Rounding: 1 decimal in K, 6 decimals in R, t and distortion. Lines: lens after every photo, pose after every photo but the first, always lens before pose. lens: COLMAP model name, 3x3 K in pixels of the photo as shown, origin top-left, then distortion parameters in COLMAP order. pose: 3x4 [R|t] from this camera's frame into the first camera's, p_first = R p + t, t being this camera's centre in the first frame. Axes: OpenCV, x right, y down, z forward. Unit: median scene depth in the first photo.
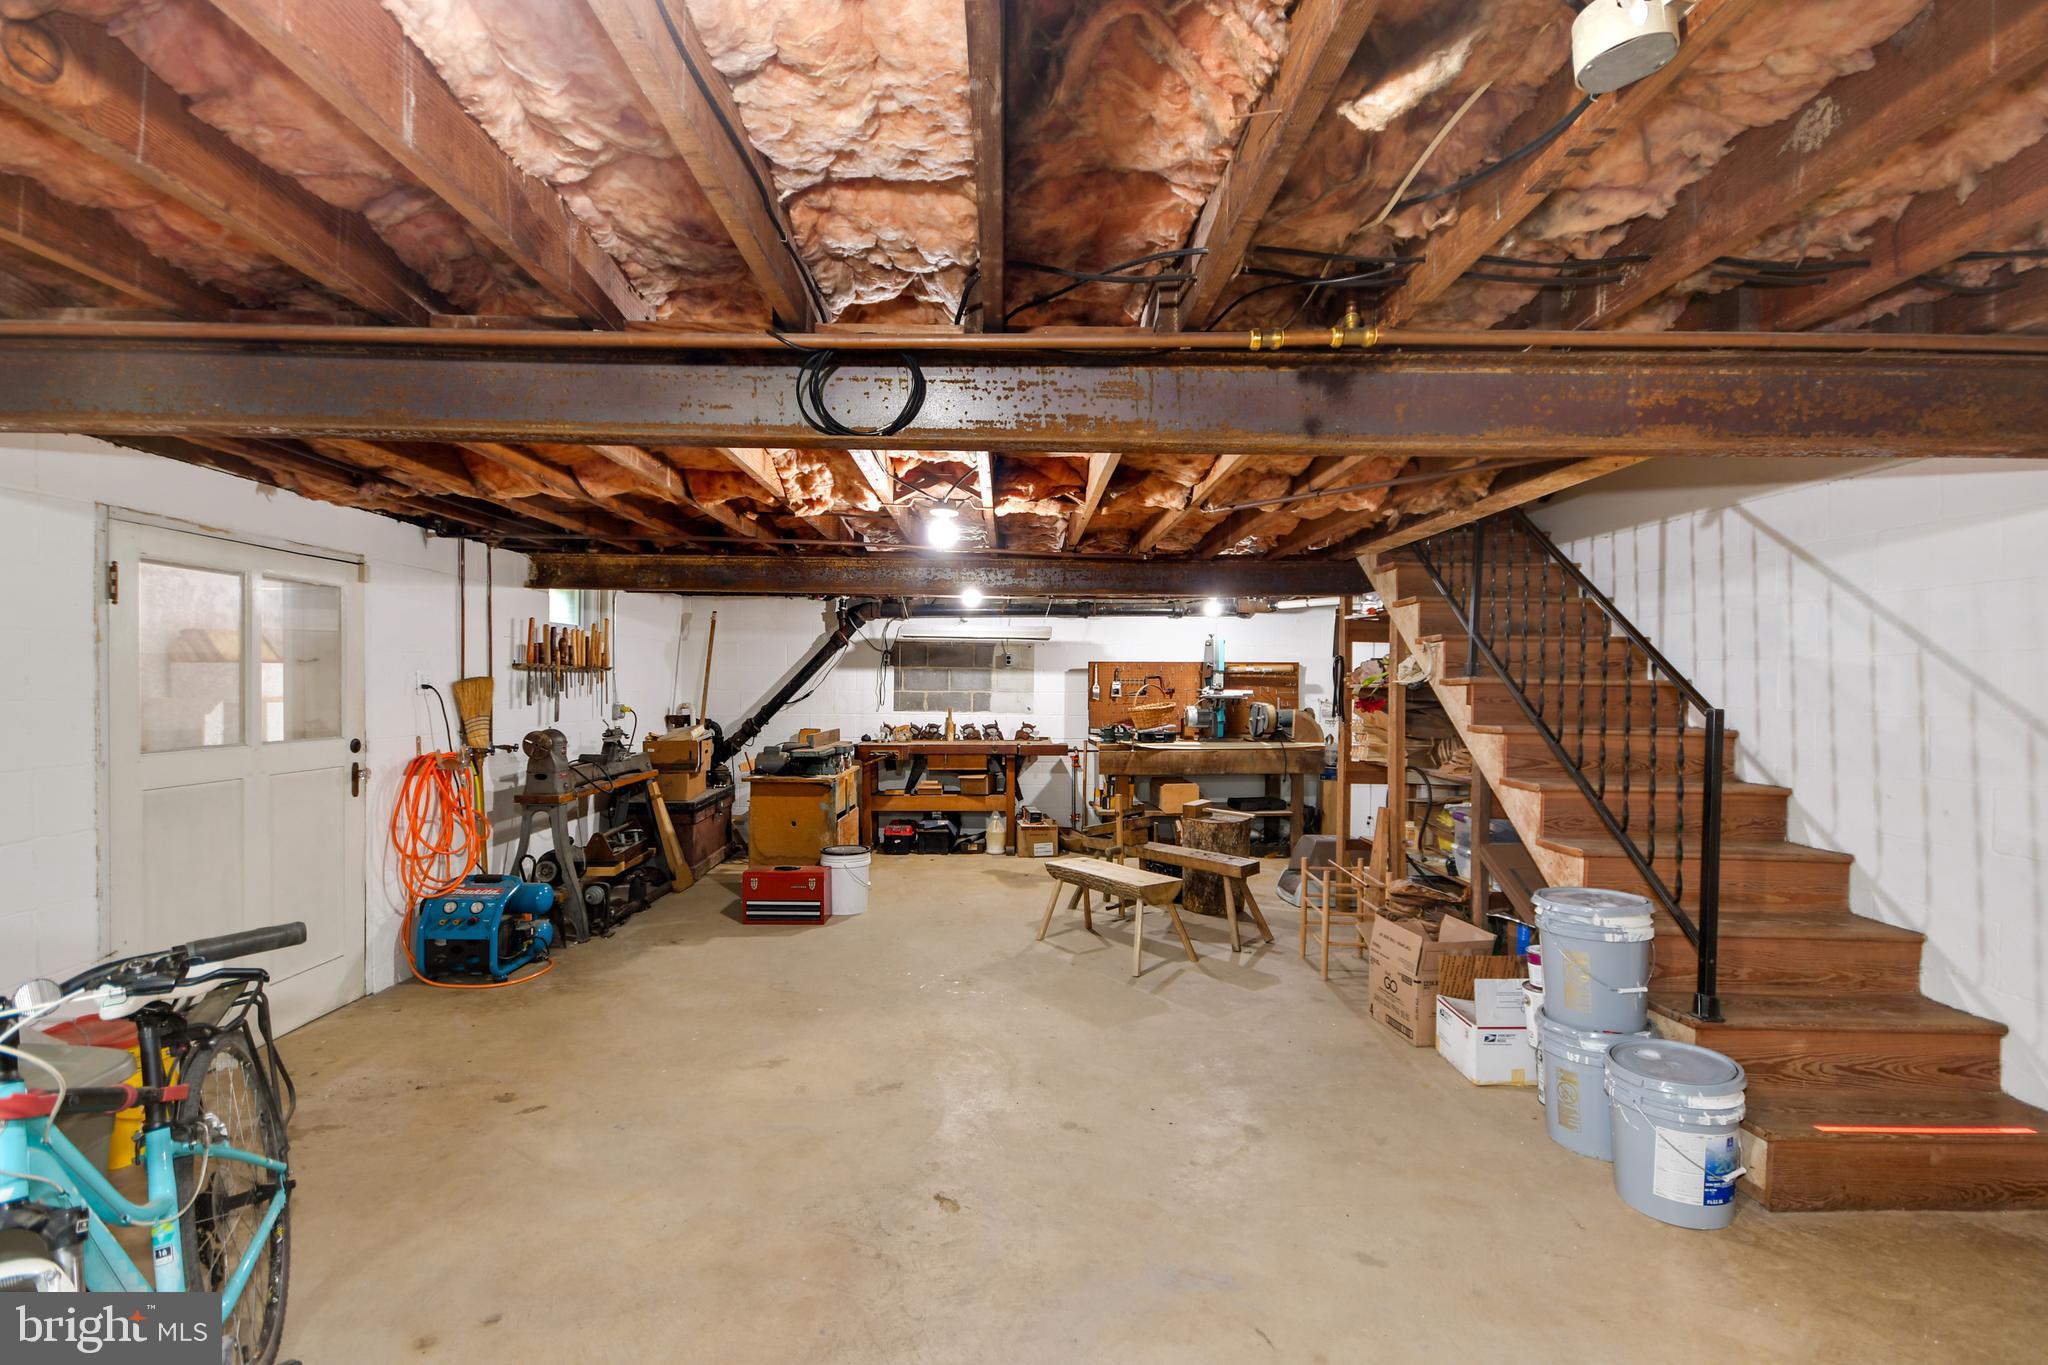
lens RADIAL K [[923.4, 0, 1016.7], [0, 923.4, 675.1], [0, 0, 1]] dist [0.007711, 0.000026]
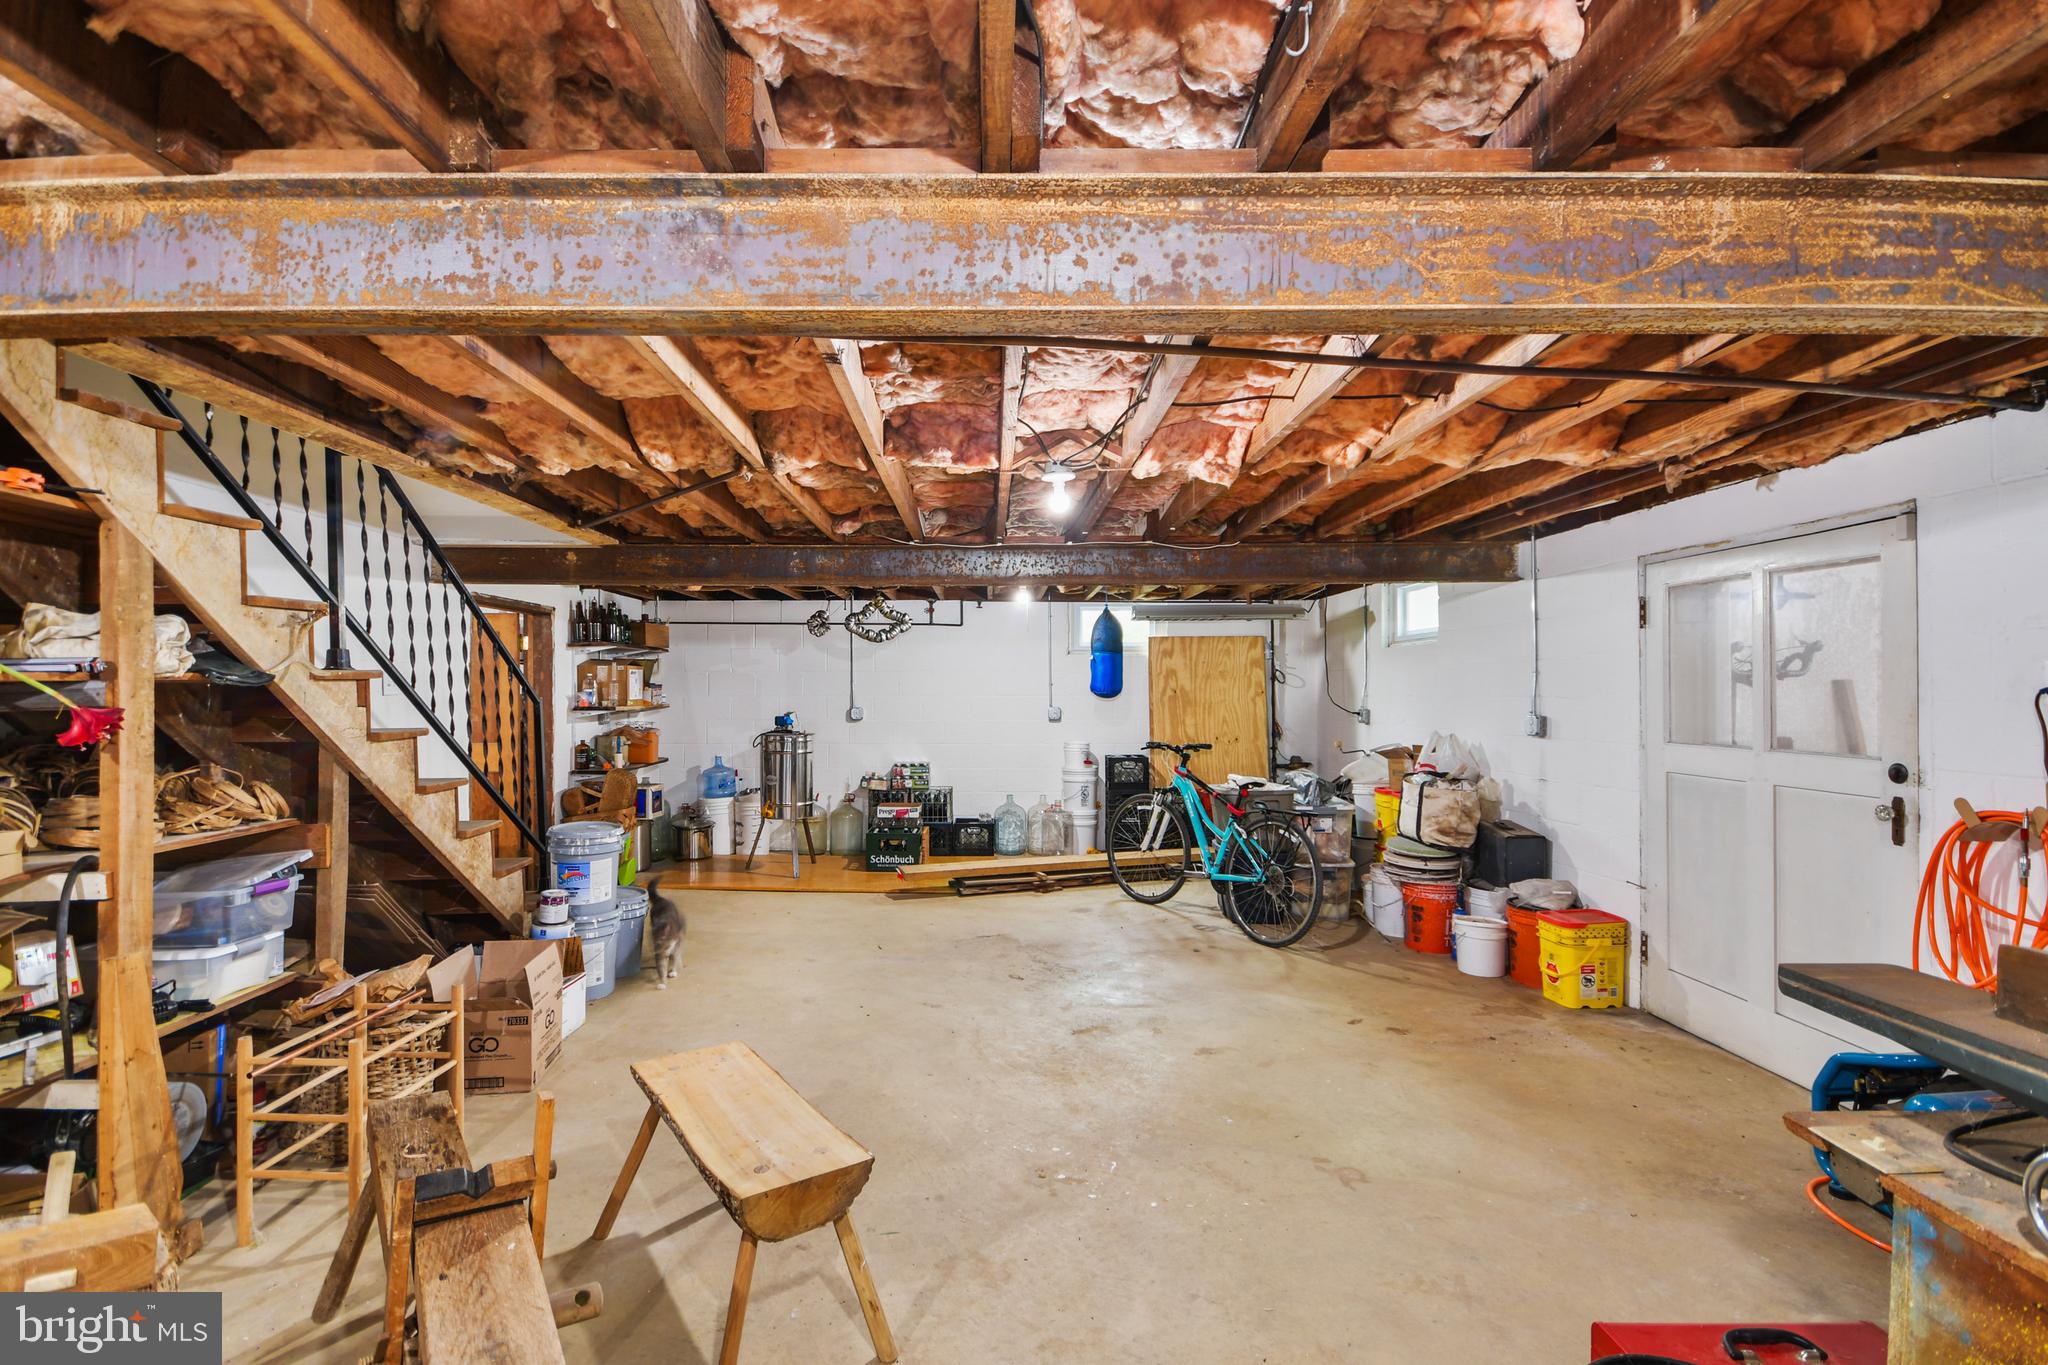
lens RADIAL K [[923.4, 0, 1016.7], [0, 923.4, 675.1], [0, 0, 1]] dist [0.007711, 0.000026]
pose [[-0.999784, -0.003706, -0.020427, -0.026519], [-0.003232, 0.999726, -0.023187, 0.022401], [0.020507, -0.023116, -0.999522, 1.952658]]
